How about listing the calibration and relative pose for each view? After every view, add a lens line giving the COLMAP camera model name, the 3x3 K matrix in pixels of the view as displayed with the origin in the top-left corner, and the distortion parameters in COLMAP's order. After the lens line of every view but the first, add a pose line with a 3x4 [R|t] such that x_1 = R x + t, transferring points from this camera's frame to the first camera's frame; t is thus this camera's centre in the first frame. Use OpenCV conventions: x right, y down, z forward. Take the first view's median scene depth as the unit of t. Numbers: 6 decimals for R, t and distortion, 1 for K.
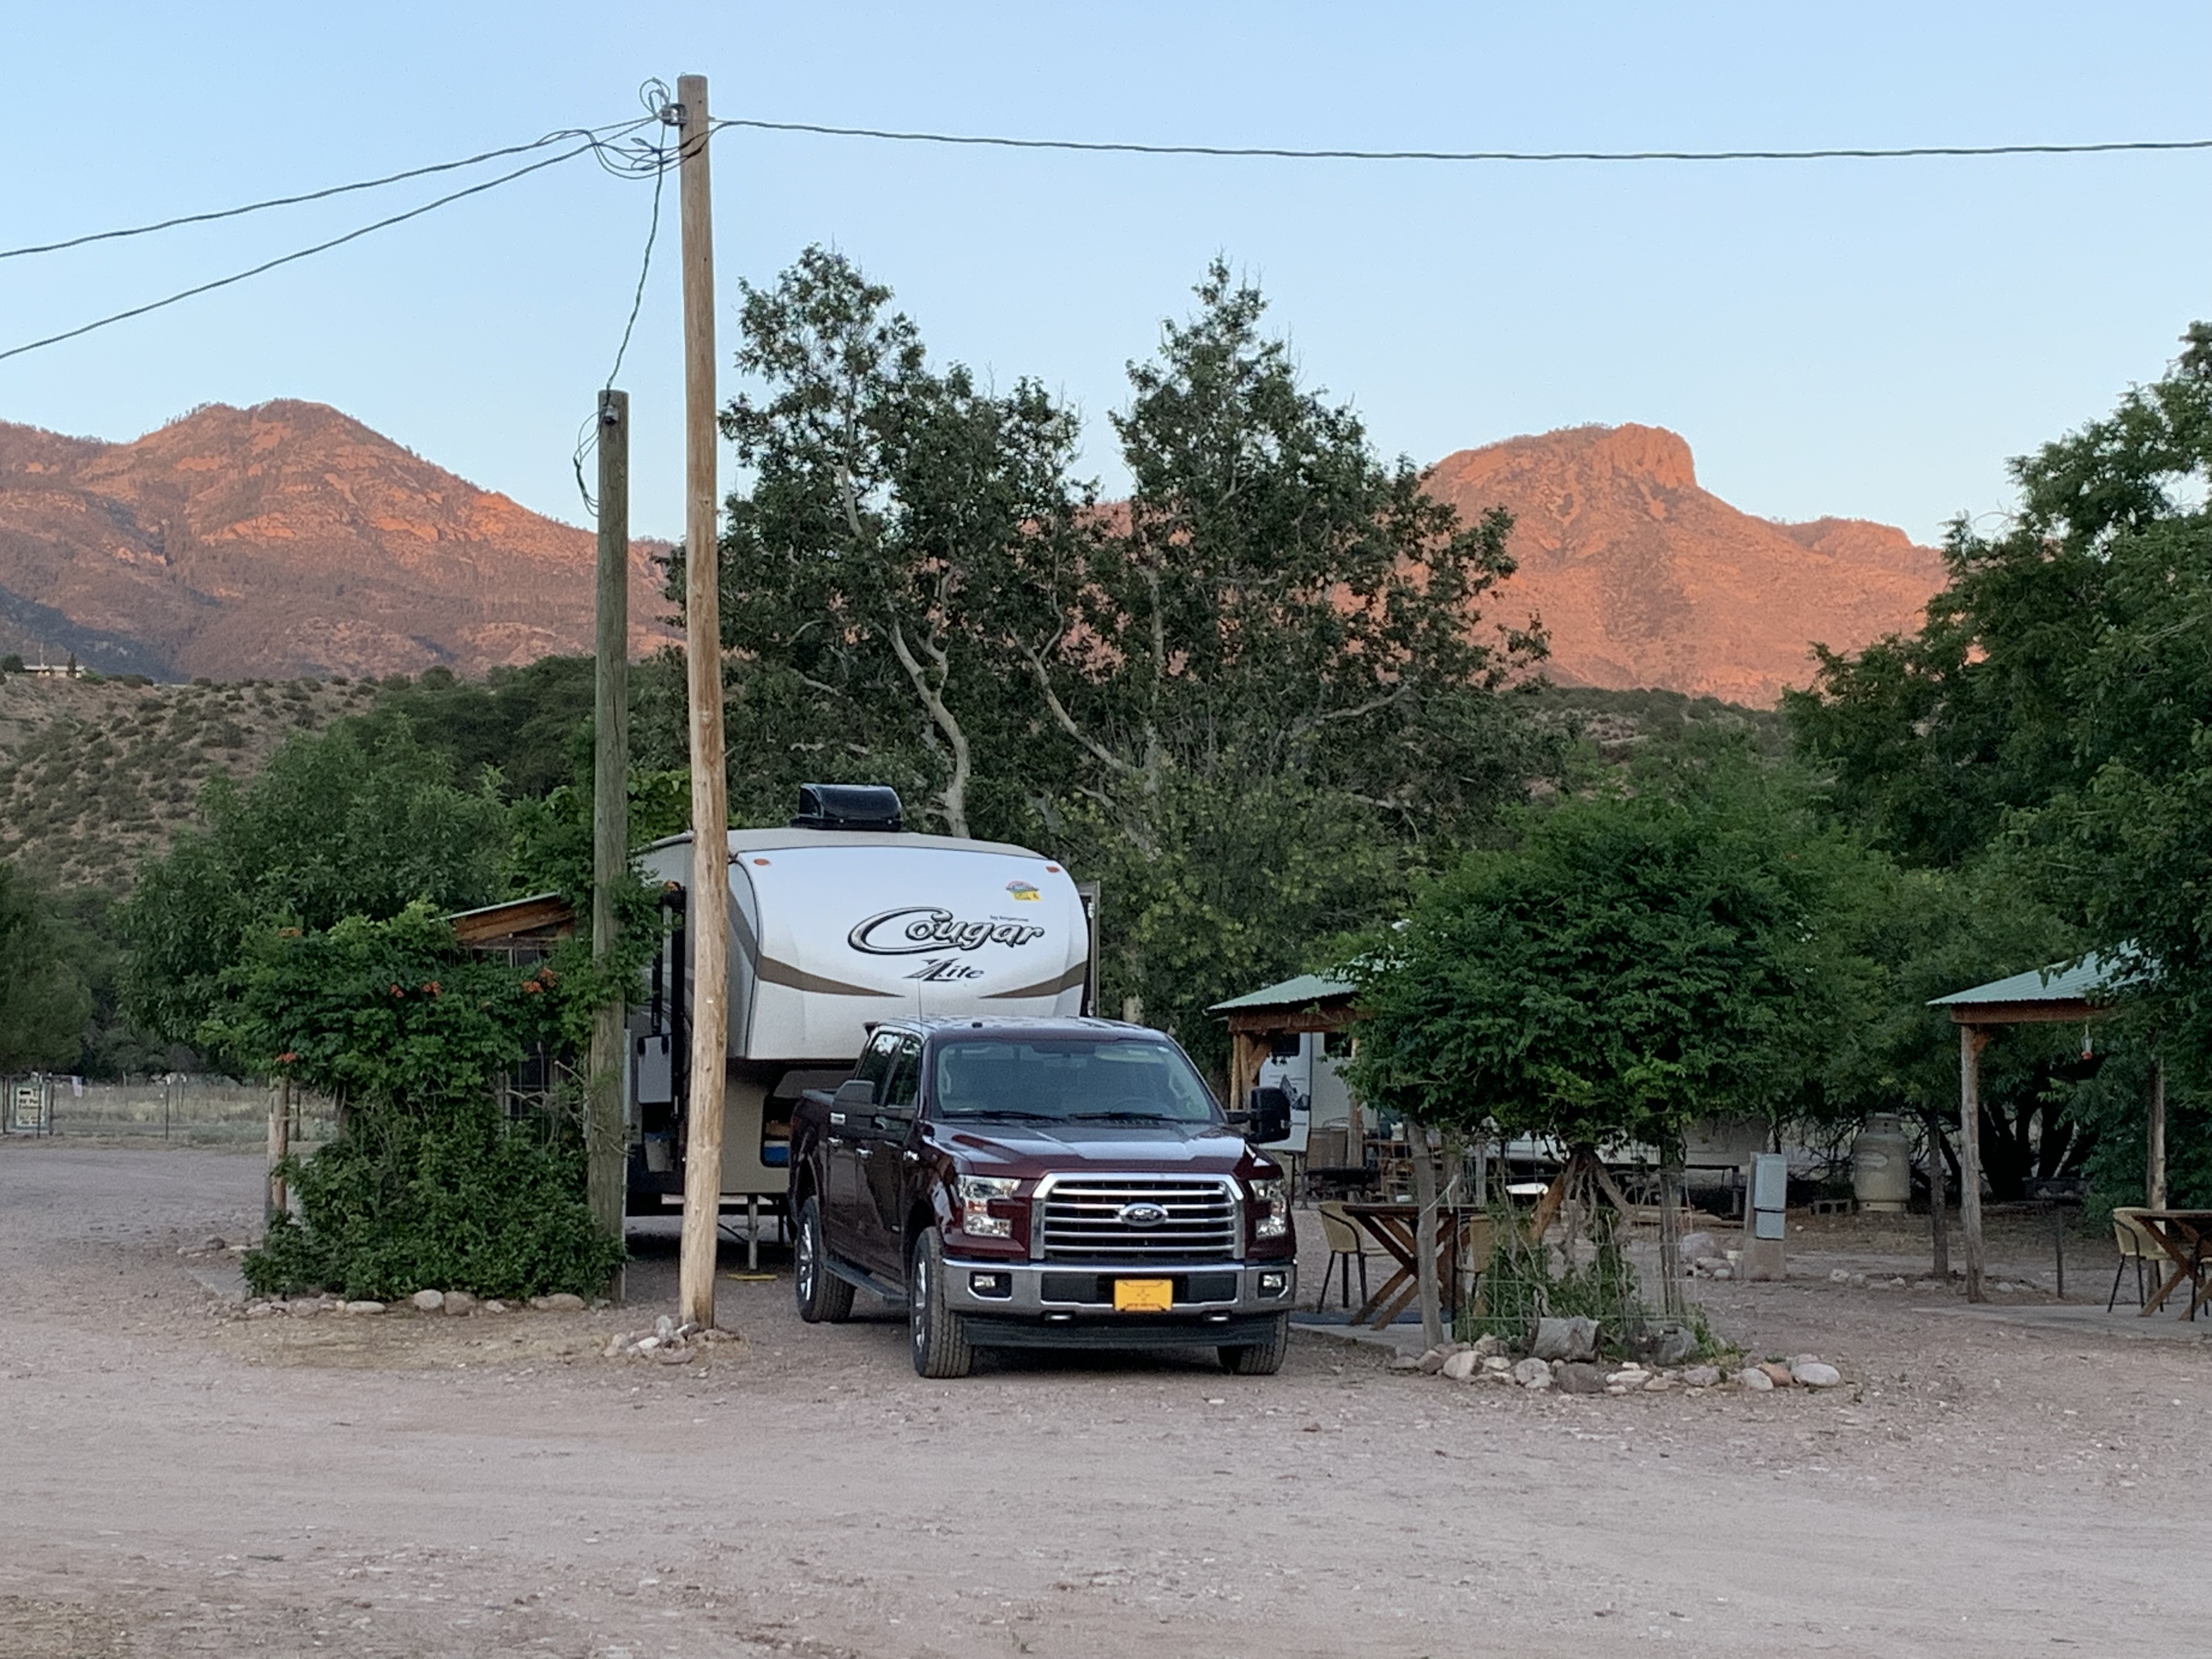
lens RADIAL K [[3688.5, 0, 1106.0], [0, 3688.5, 829.5], [0, 0, 1]] dist [0.186079, -0.171780]
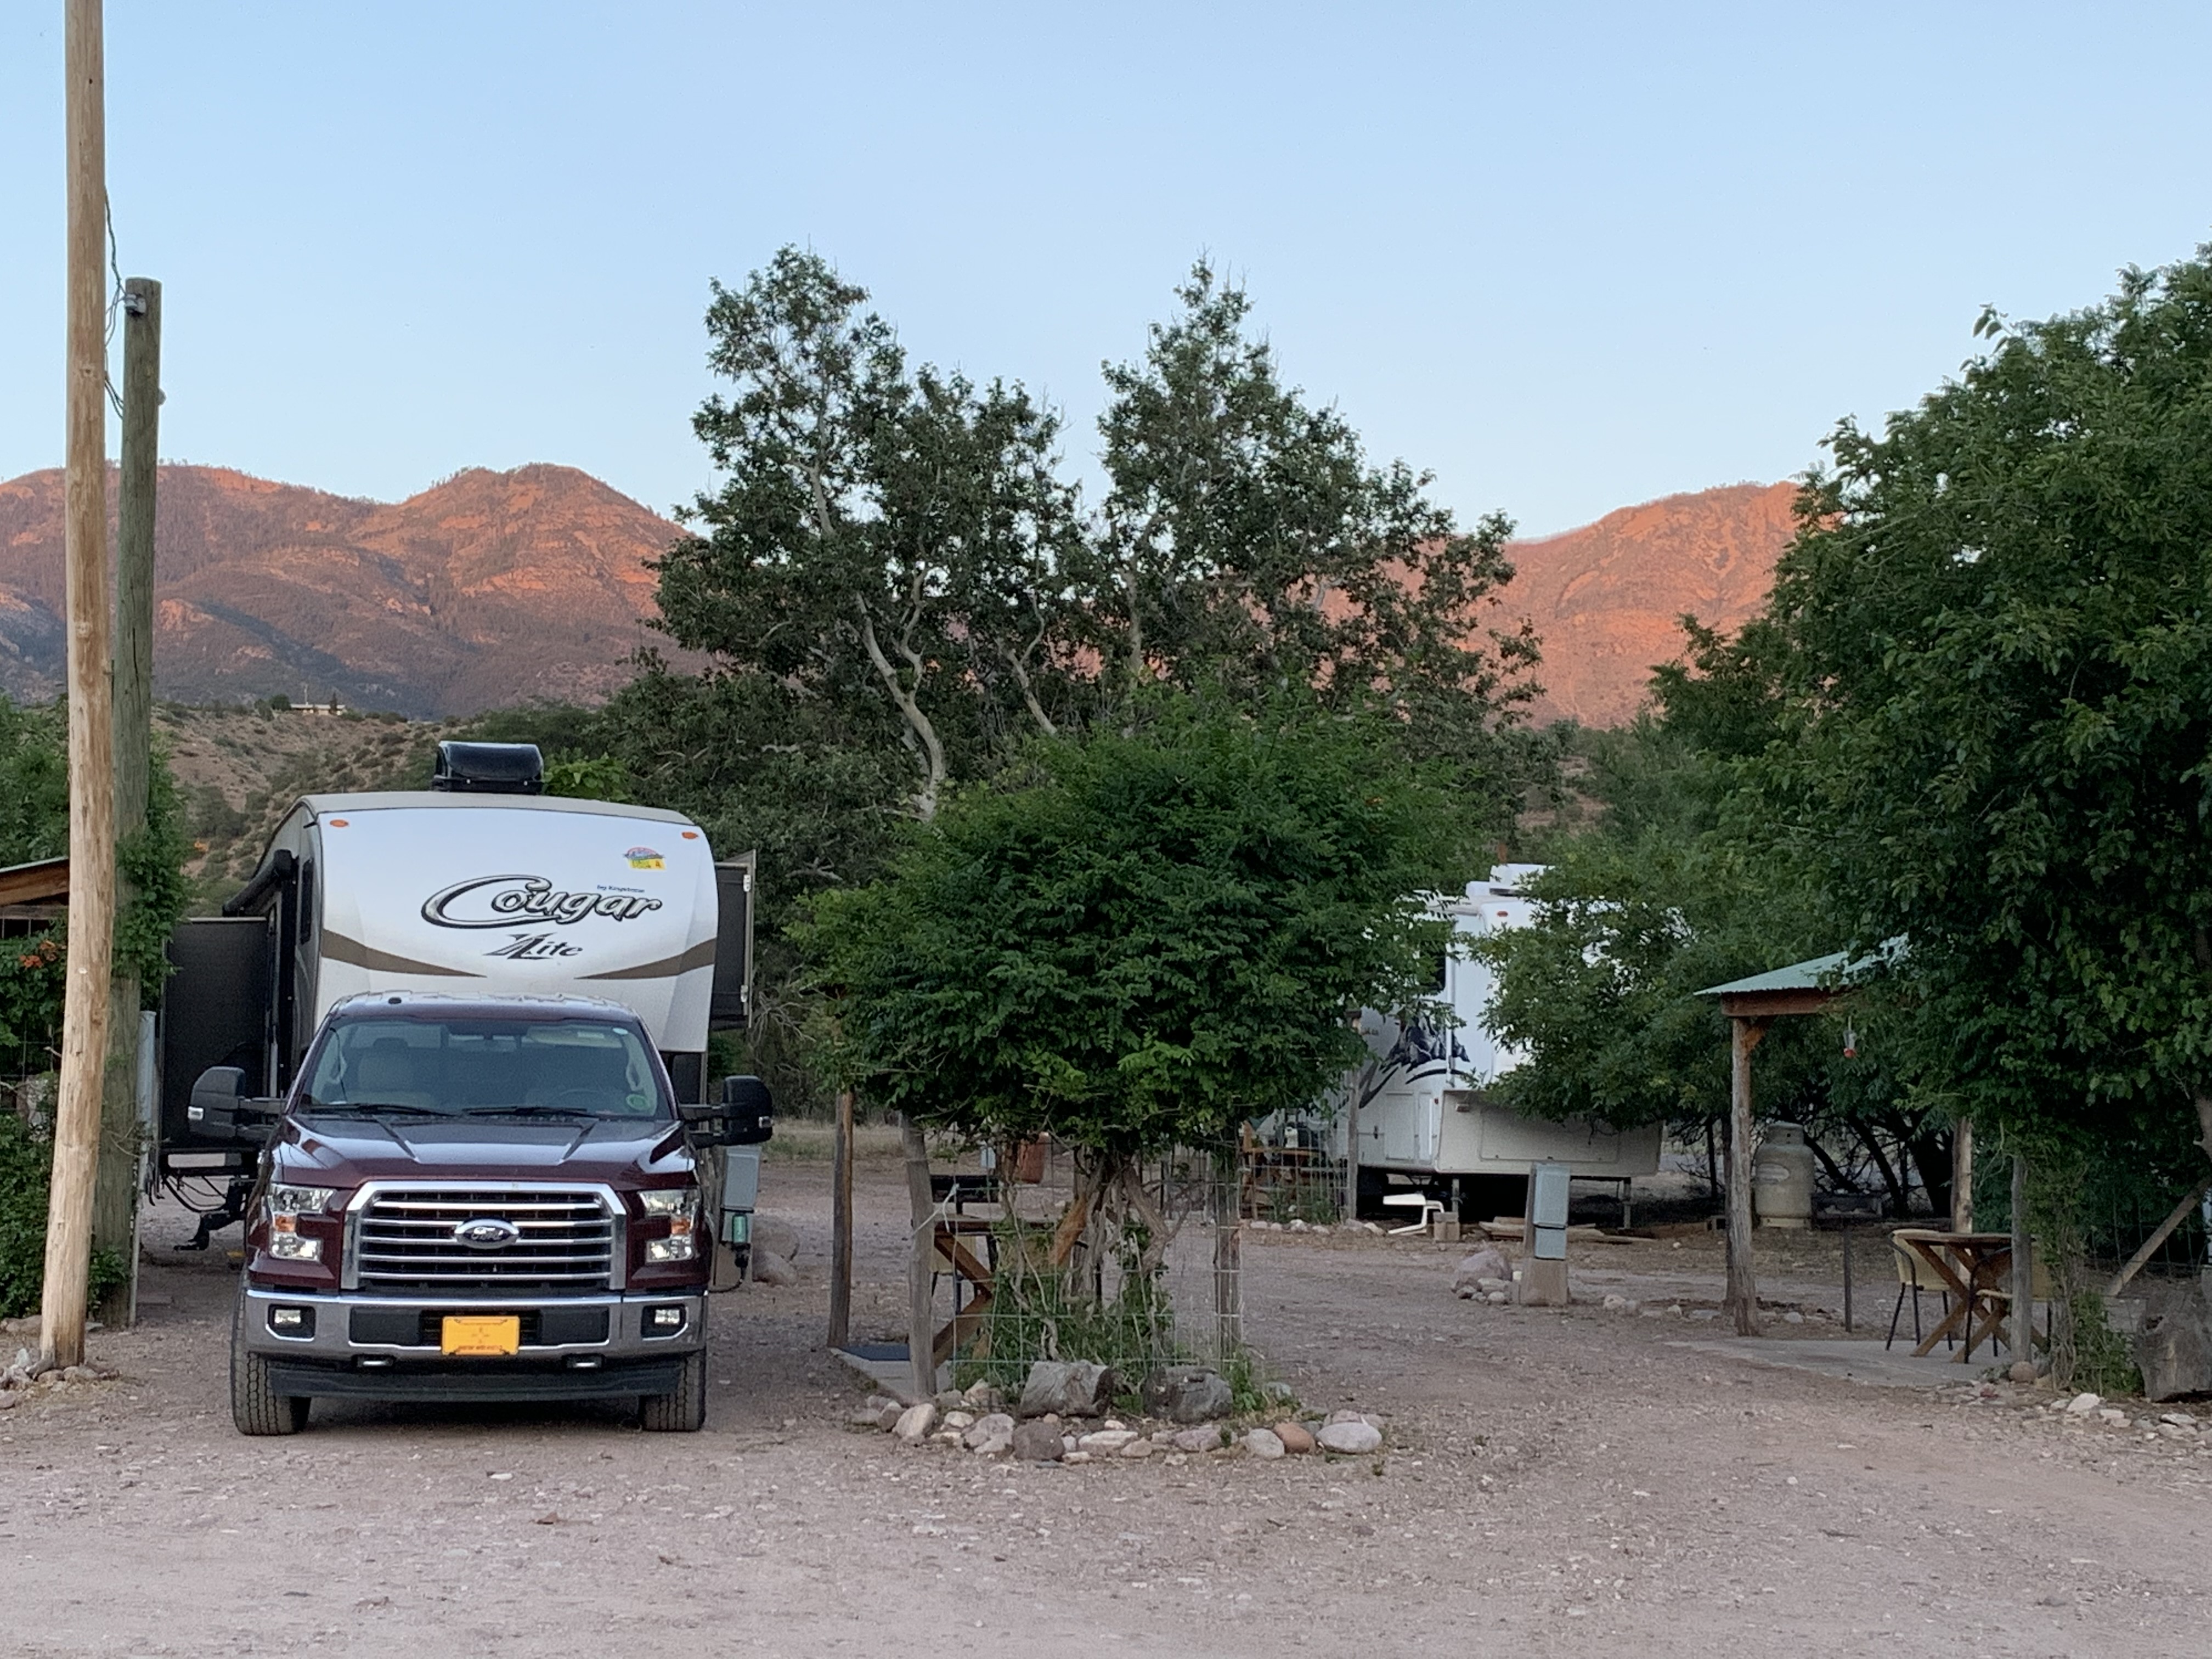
lens RADIAL K [[3396.9, 0, 1106.0], [0, 3396.9, 829.5], [0, 0, 1]] dist [0.254033, -0.831311]
pose [[0.998374, 0.004009, -0.056862, 0.095546], [-0.004528, 0.999949, -0.009006, 0.011866], [0.056823, 0.009249, 0.998341, 0.137930]]
